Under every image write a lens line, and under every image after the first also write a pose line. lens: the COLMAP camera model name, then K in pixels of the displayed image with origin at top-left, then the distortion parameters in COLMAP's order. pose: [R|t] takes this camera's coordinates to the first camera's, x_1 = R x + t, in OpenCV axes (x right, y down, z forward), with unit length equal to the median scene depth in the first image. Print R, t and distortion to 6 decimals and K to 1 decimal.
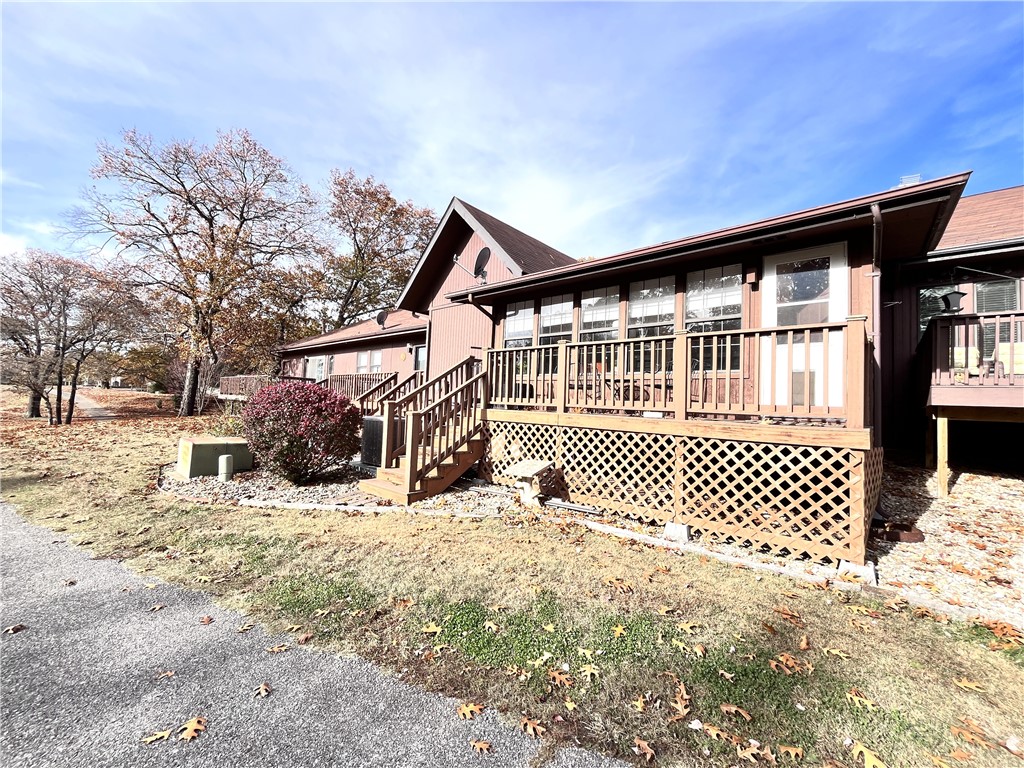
lens RADIAL K [[414.8, 0, 512.0], [0, 414.8, 384.0], [0, 0, 1]] dist [-0.005836, -0.000212]
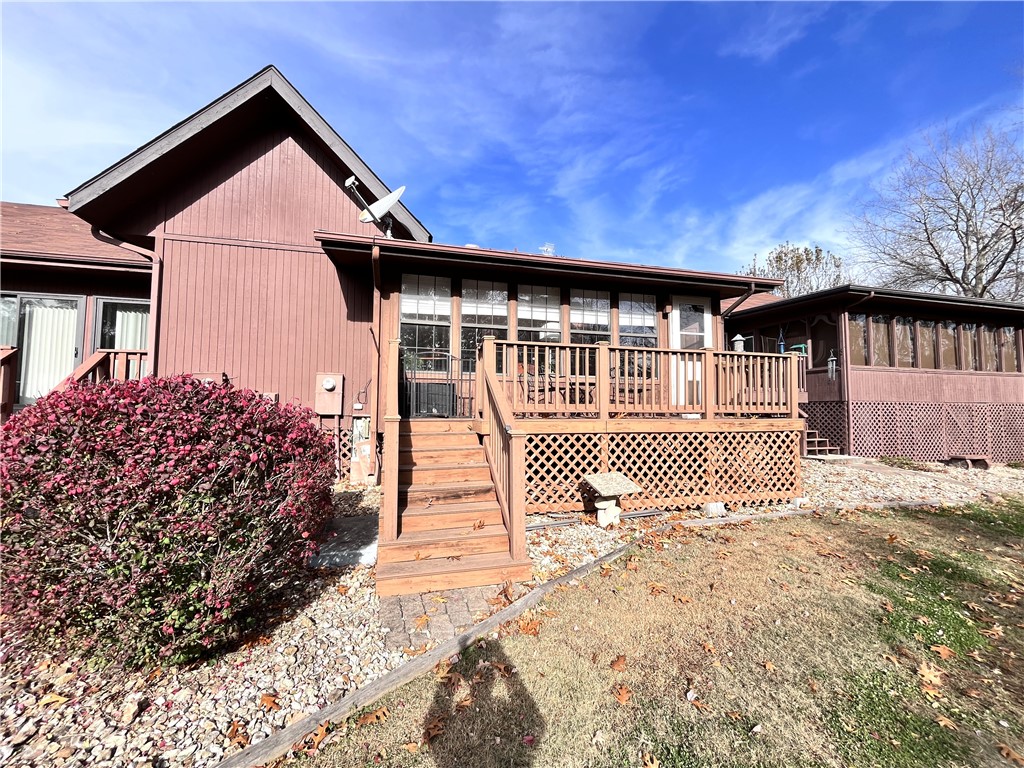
lens RADIAL K [[397.6, 0, 511.7], [0, 397.6, 397.2], [0, 0, 1]] dist [-0.007657, -0.000110]
pose [[0.559751, -0.008055, 0.828622, -0.670813], [-0.023220, 0.999408, 0.025401, 0.002664], [-0.828336, -0.033459, 0.559232, 0.612235]]
